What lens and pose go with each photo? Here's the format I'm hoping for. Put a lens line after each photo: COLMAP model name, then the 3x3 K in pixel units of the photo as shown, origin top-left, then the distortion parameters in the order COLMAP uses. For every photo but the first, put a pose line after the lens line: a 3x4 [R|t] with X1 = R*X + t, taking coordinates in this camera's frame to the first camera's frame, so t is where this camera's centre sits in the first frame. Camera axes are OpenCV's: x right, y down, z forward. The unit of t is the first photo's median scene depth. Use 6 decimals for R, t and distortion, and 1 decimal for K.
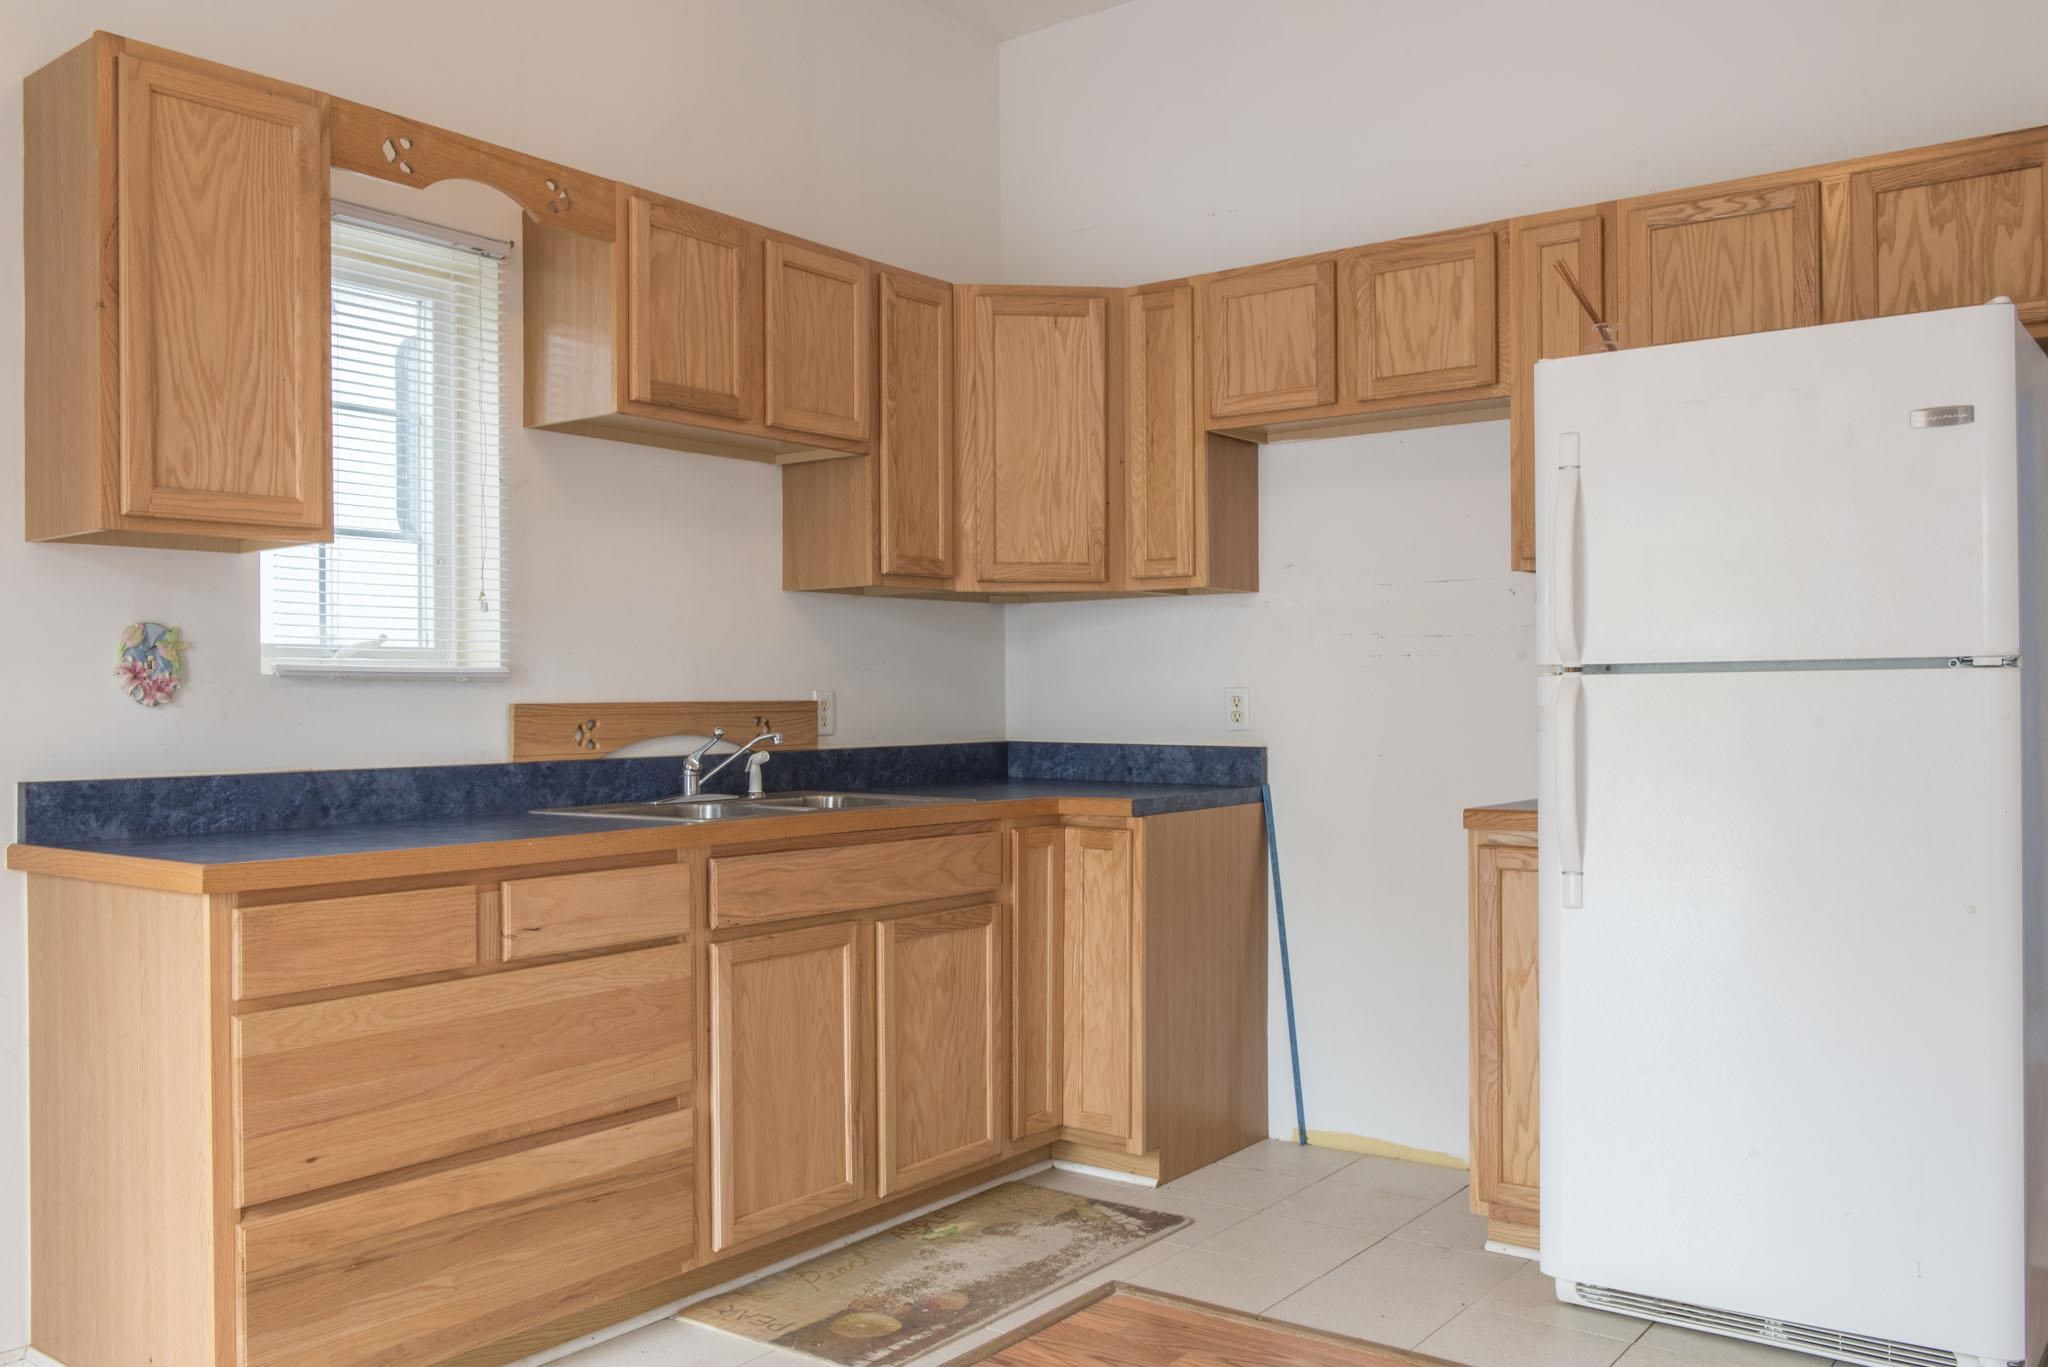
lens RADIAL K [[1739.6, 0, 1022.7], [0, 1739.6, 674.8], [0, 0, 1]] dist [-0.018185, -0.002091]
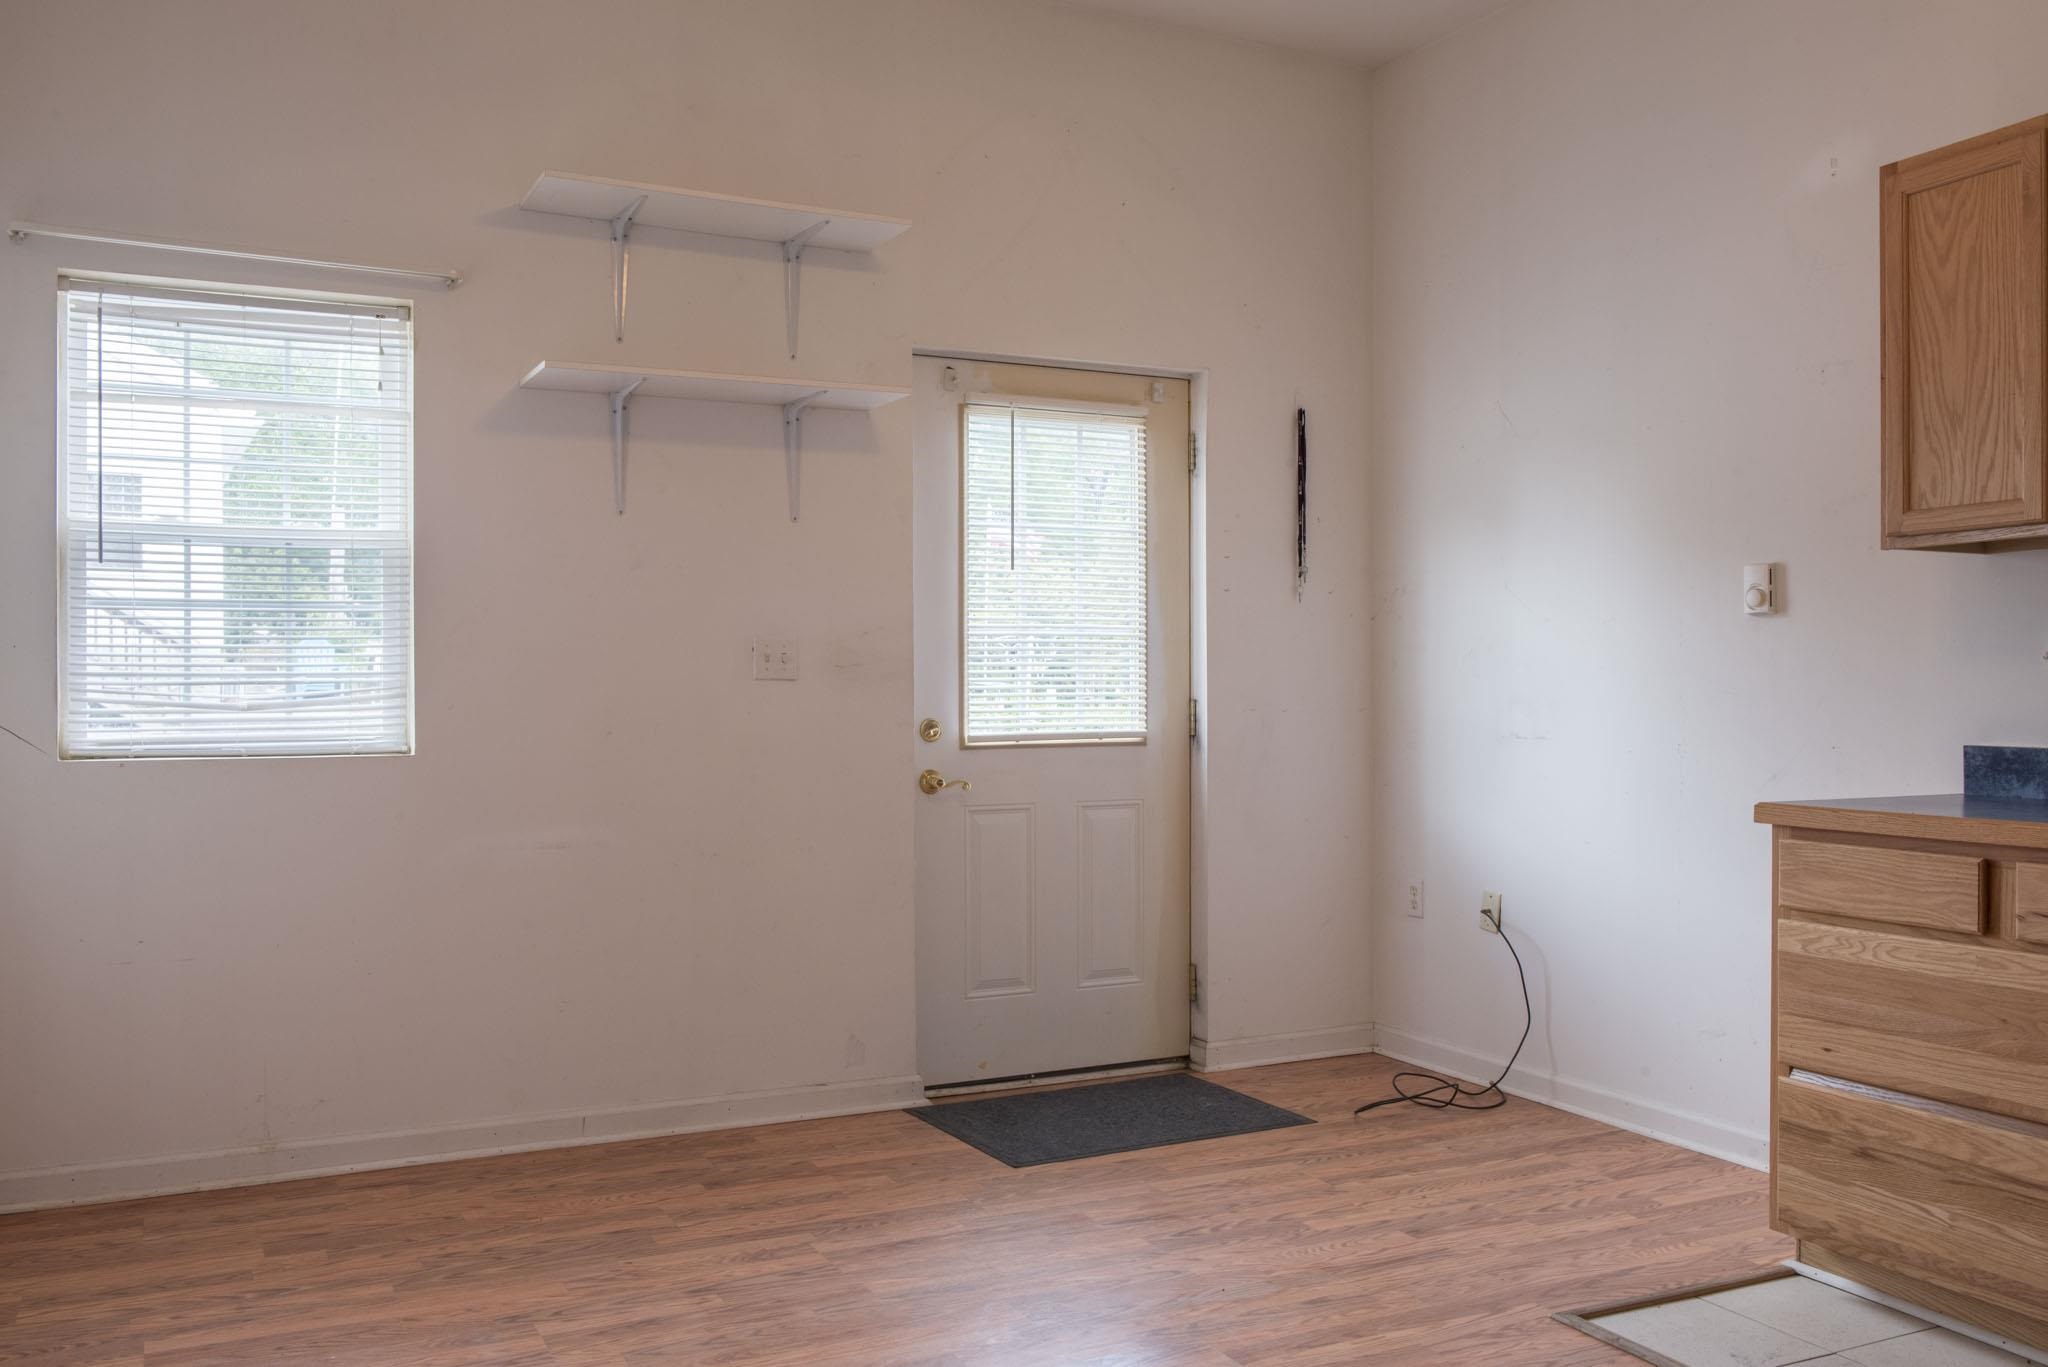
lens RADIAL K [[1739.6, 0, 1022.7], [0, 1739.6, 689.6], [0, 0, 1]] dist [-0.018185, -0.002091]
pose [[-0.459888, 0.006446, -0.887953, 0.879587], [0.010697, 0.999941, 0.001719, 0.011407], [0.887912, -0.008708, -0.459930, 0.971112]]
